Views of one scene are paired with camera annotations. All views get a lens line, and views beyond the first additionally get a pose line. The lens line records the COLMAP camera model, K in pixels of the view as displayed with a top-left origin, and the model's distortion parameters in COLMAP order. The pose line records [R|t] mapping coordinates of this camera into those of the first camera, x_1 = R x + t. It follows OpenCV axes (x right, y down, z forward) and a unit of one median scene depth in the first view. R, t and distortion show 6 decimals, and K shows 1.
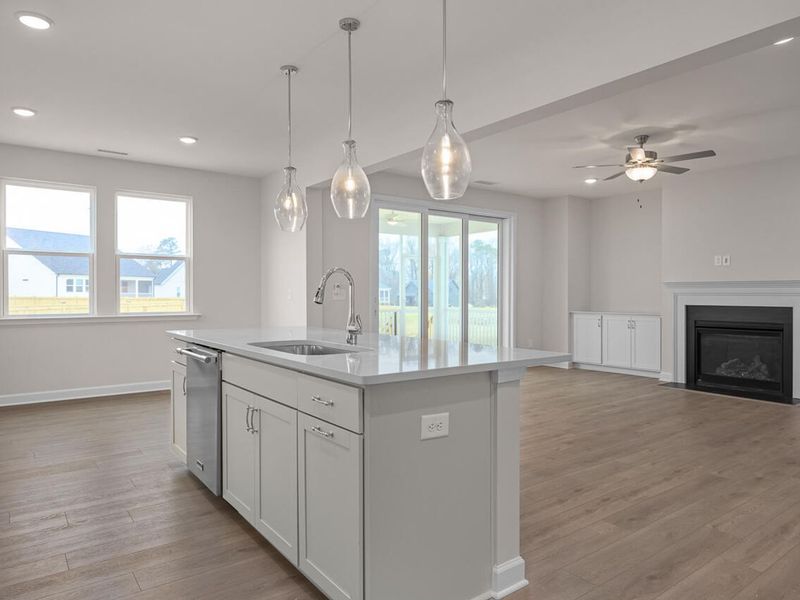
lens RADIAL K [[539.2, 0, 412.6], [0, 539.2, 300.5], [0, 0, 1]] dist [0.000265, 0.001022]
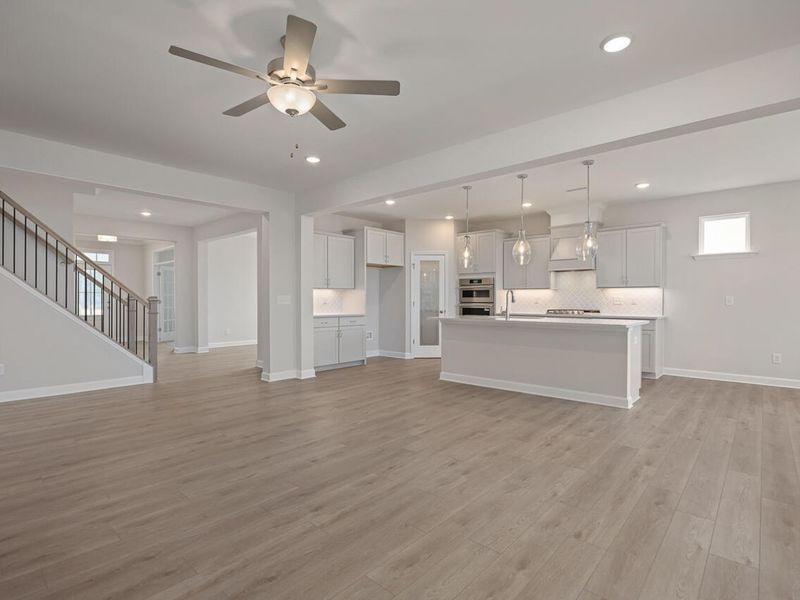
lens RADIAL K [[405.3, 0, 402.2], [0, 405.3, 306.3], [0, 0, 1]] dist [-0.016236, 0.000047]
pose [[-0.984260, 0.002843, -0.176702, 0.307800], [-0.002234, 0.999591, 0.028526, -0.013685], [0.176711, 0.028472, -0.983851, 1.189724]]
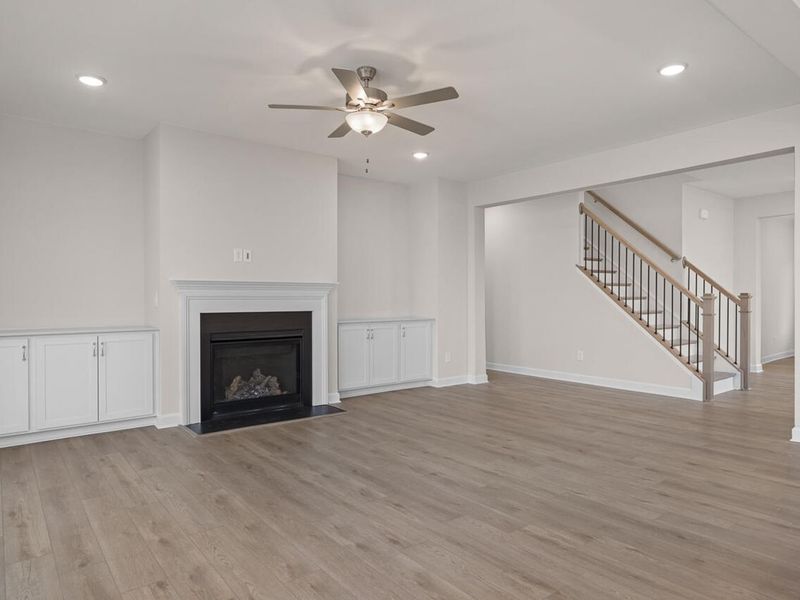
lens RADIAL K [[513.9, 0, 403.3], [0, 513.9, 299.2], [0, 0, 1]] dist [-0.007276, -0.003929]
pose [[-0.012141, -0.001637, 0.999925, -0.188096], [0.012952, 0.999915, 0.001795, -0.007751], [-0.999842, 0.012973, -0.012119, 0.776183]]
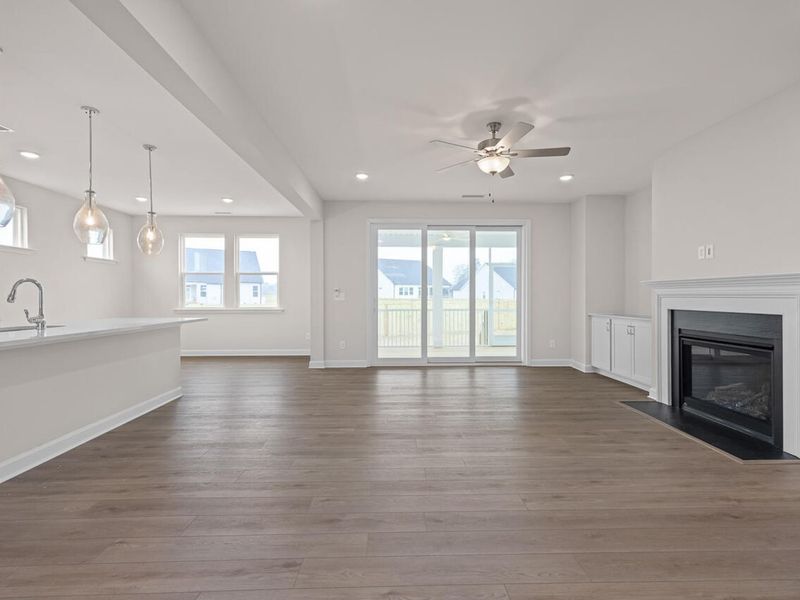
lens RADIAL K [[388.3, 0, 406.3], [0, 388.3, 299.9], [0, 0, 1]] dist [0.008683, 0.000954]
pose [[0.807908, 0.005129, -0.589286, 0.560060], [-0.006761, 0.999977, -0.000565, -0.002966], [0.589270, 0.004440, 0.807924, 0.303553]]
